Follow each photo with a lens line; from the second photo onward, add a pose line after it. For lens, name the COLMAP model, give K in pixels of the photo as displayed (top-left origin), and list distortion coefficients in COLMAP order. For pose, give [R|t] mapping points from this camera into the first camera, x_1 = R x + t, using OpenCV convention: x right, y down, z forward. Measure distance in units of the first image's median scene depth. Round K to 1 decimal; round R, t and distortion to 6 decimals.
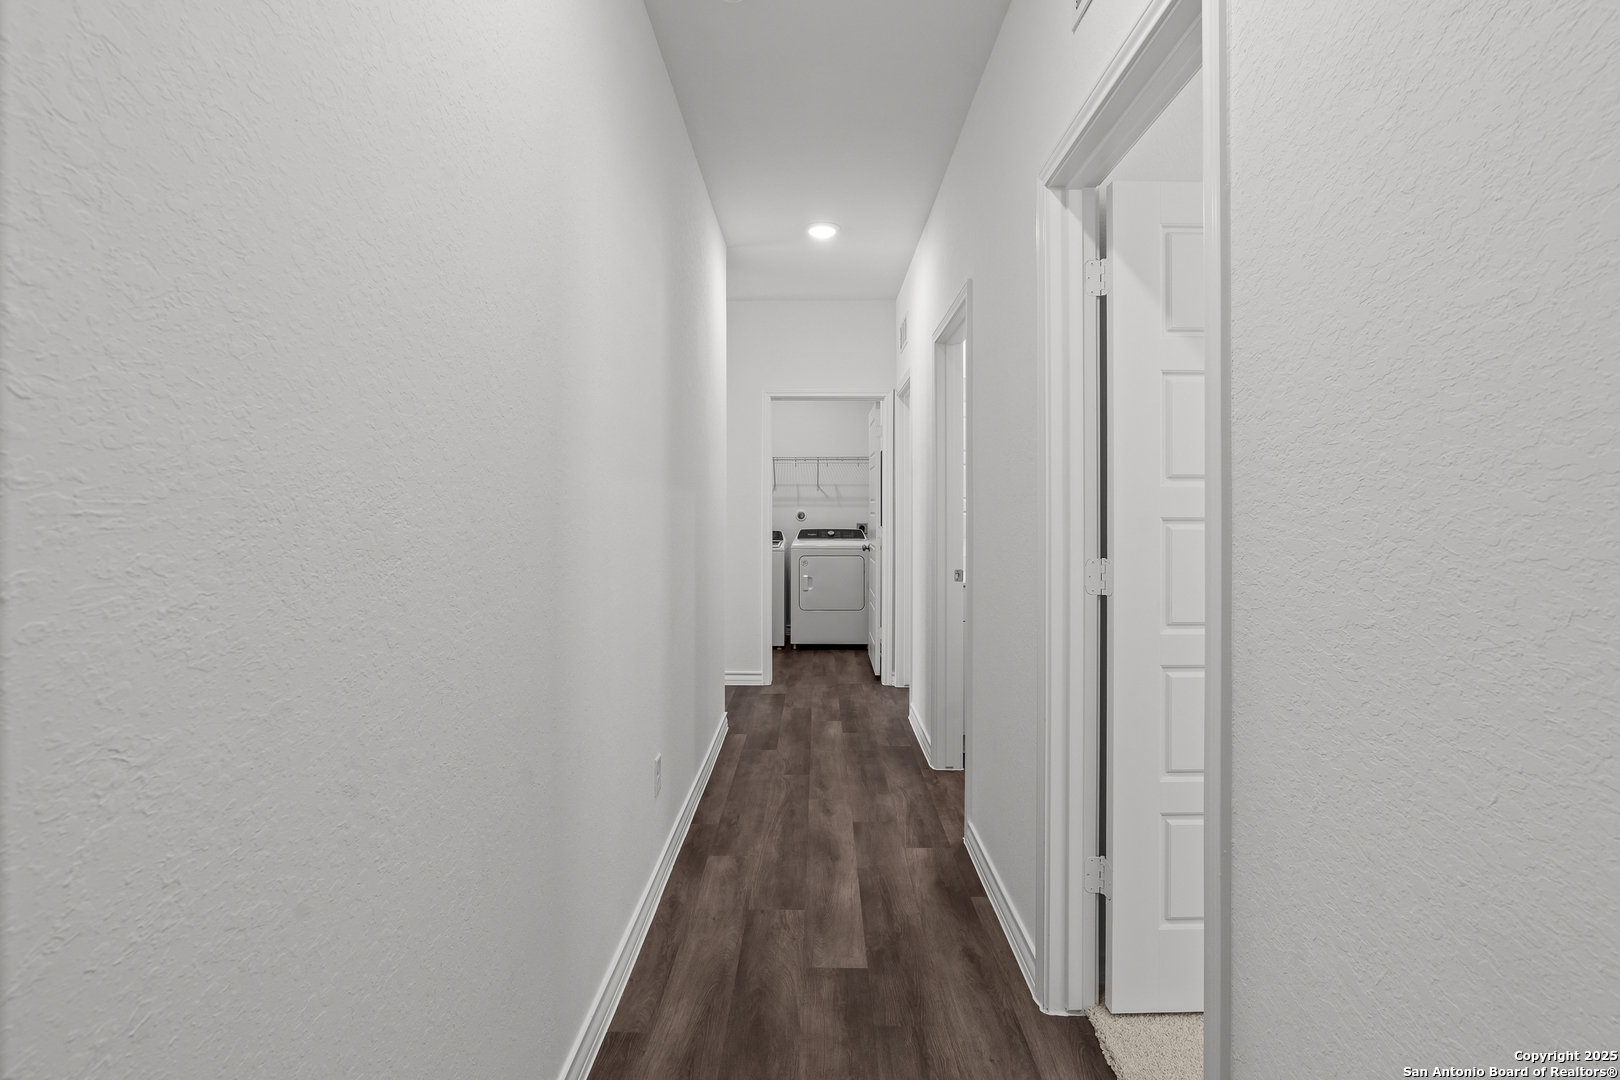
lens RADIAL K [[751.4, 0, 799.9], [0, 751.4, 510.2], [0, 0, 1]] dist [-0.003951, 0.000464]
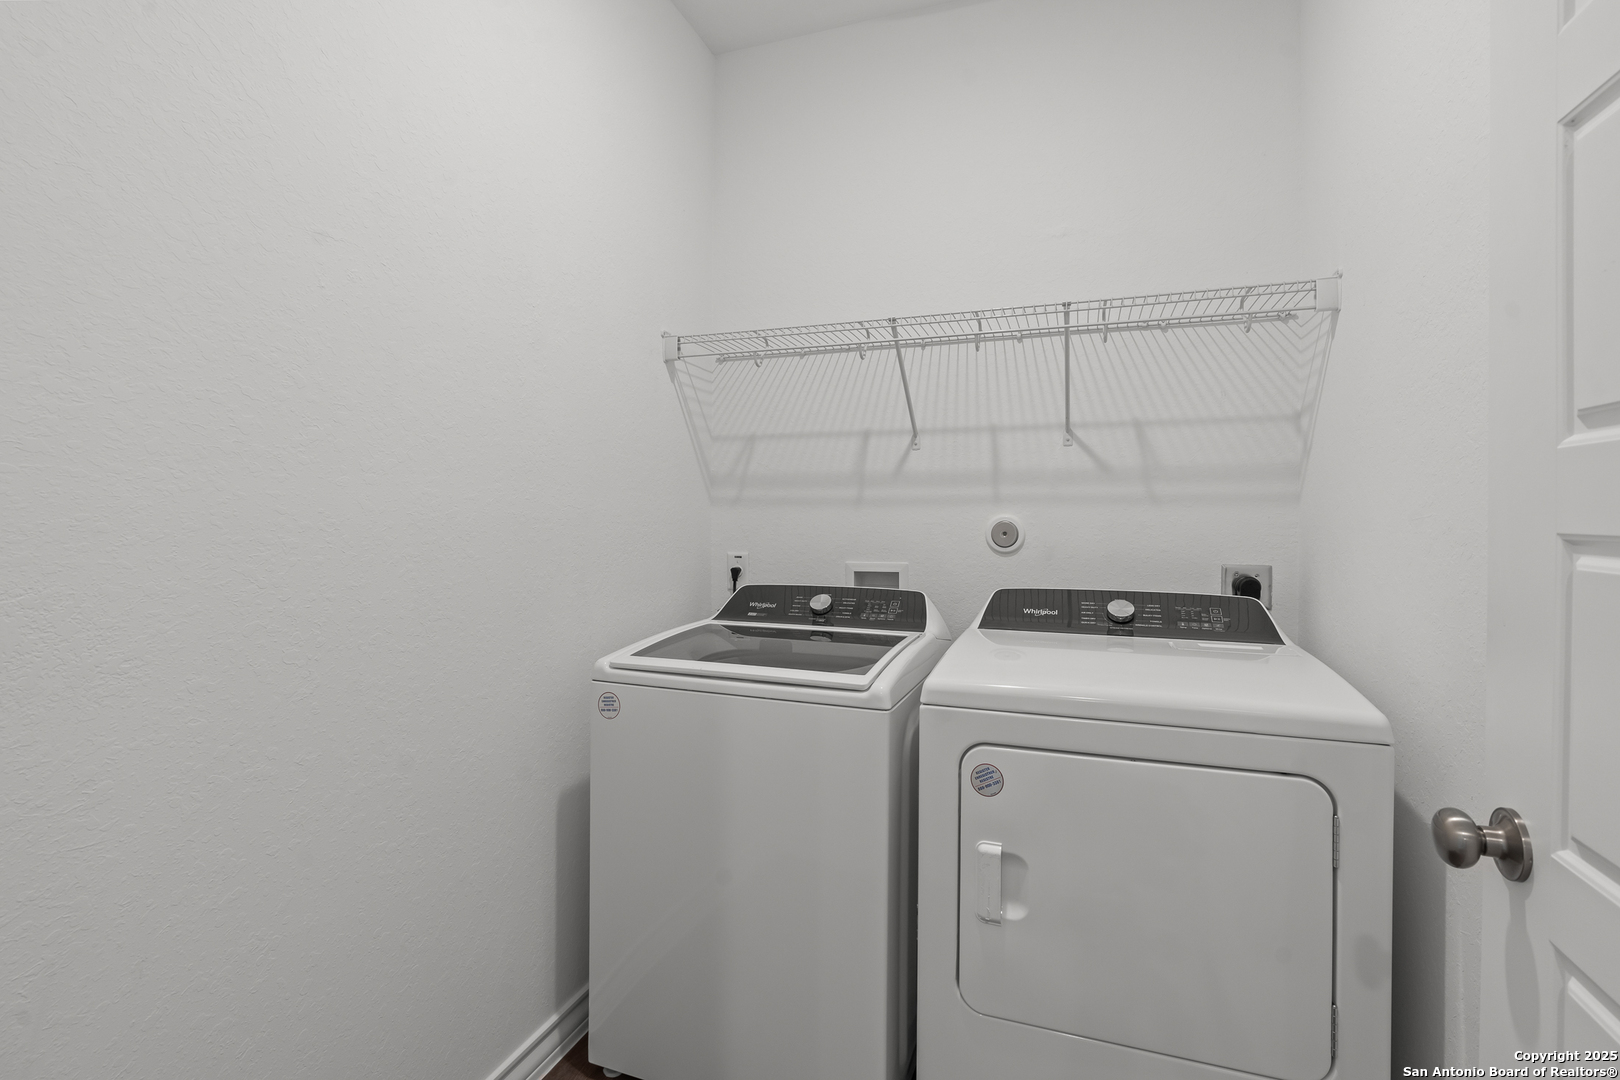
lens RADIAL K [[751.4, 0, 799.9], [0, 751.4, 510.2], [0, 0, 1]] dist [-0.003951, 0.000464]
pose [[0.943673, 0.004051, -0.330855, 0.022843], [-0.003957, 0.999992, 0.000958, -0.002181], [0.330856, 0.000405, 0.943681, 0.717566]]
